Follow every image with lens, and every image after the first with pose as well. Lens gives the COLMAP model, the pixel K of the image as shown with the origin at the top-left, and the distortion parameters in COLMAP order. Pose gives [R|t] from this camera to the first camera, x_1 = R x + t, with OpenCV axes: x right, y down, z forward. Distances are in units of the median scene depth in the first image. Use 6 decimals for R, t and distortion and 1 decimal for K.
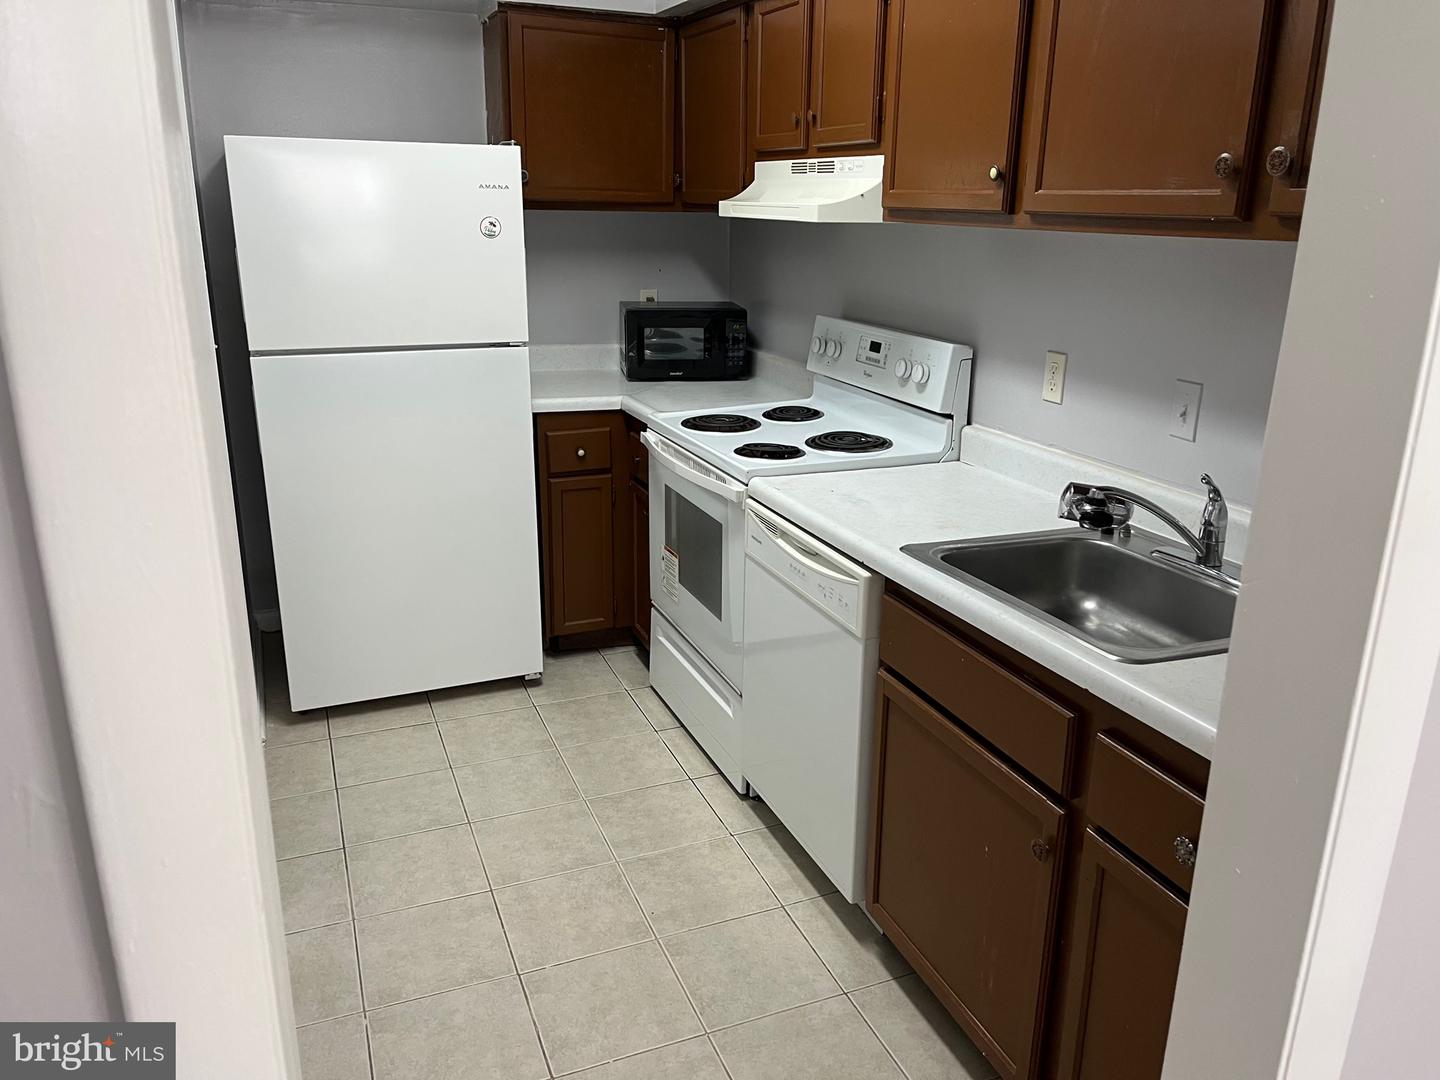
lens RADIAL K [[1081.8, 0, 723.1], [0, 1081.8, 537.3], [0, 0, 1]] dist [0.008400, 0.000046]
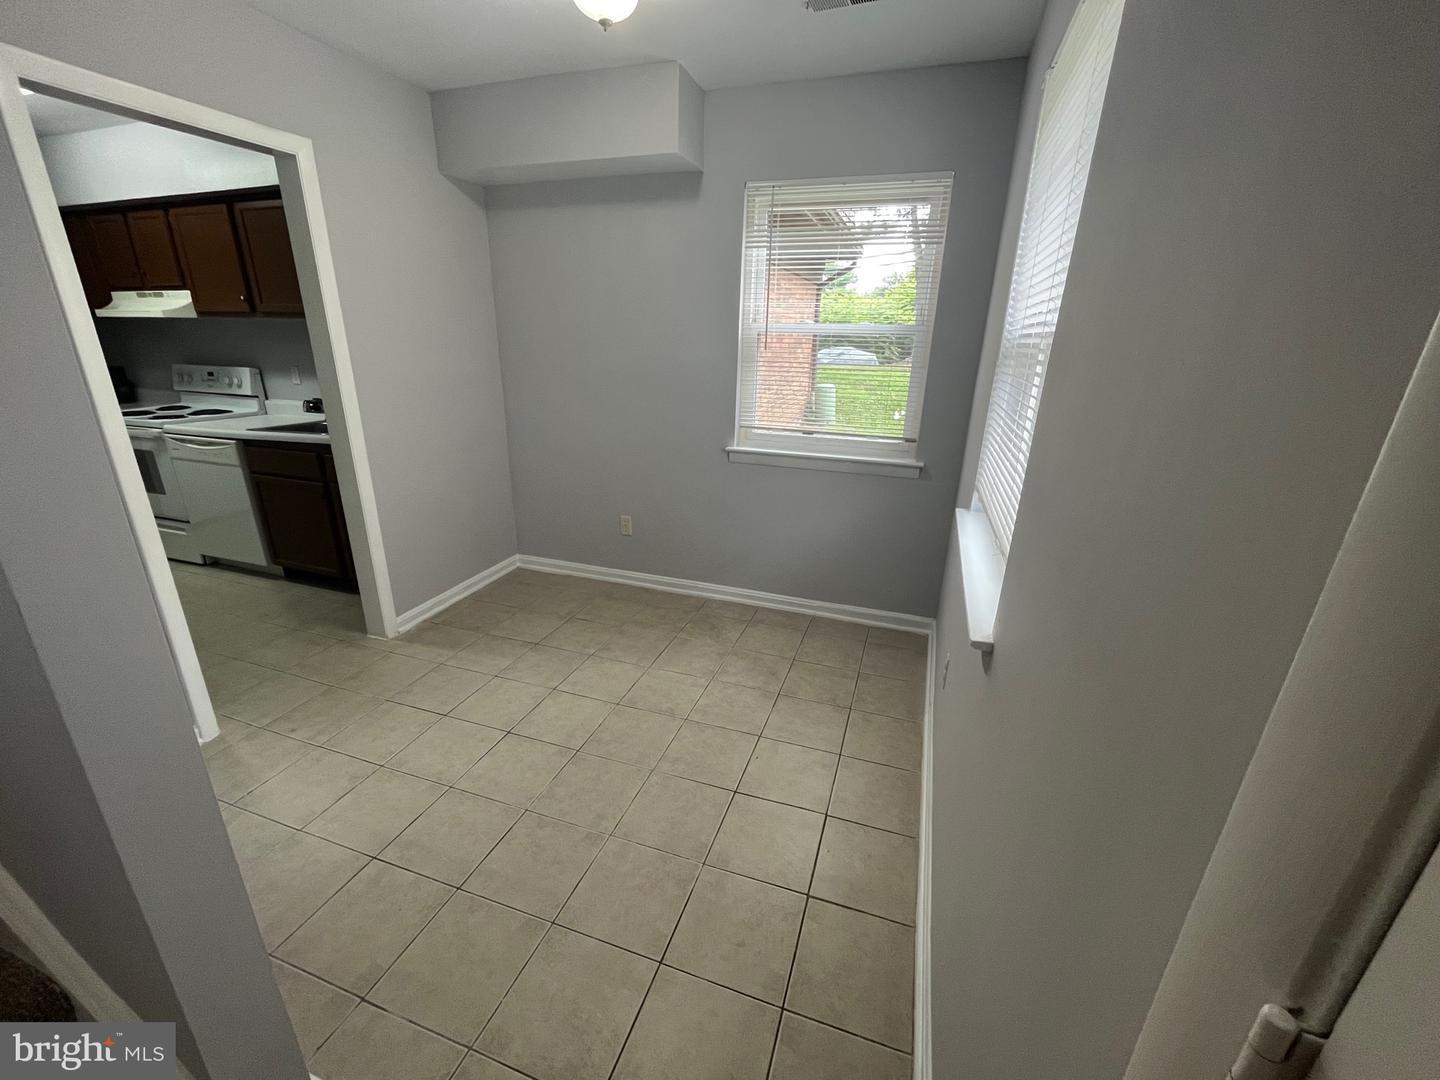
lens RADIAL K [[584.9, 0, 715.8], [0, 584.9, 538.9], [0, 0, 1]] dist [-0.002077, -0.000204]
pose [[0.658497, -0.250258, 0.709756, -0.138209], [0.219131, 0.965987, 0.137300, 0.258913], [-0.719975, 0.065118, 0.690938, -0.704303]]
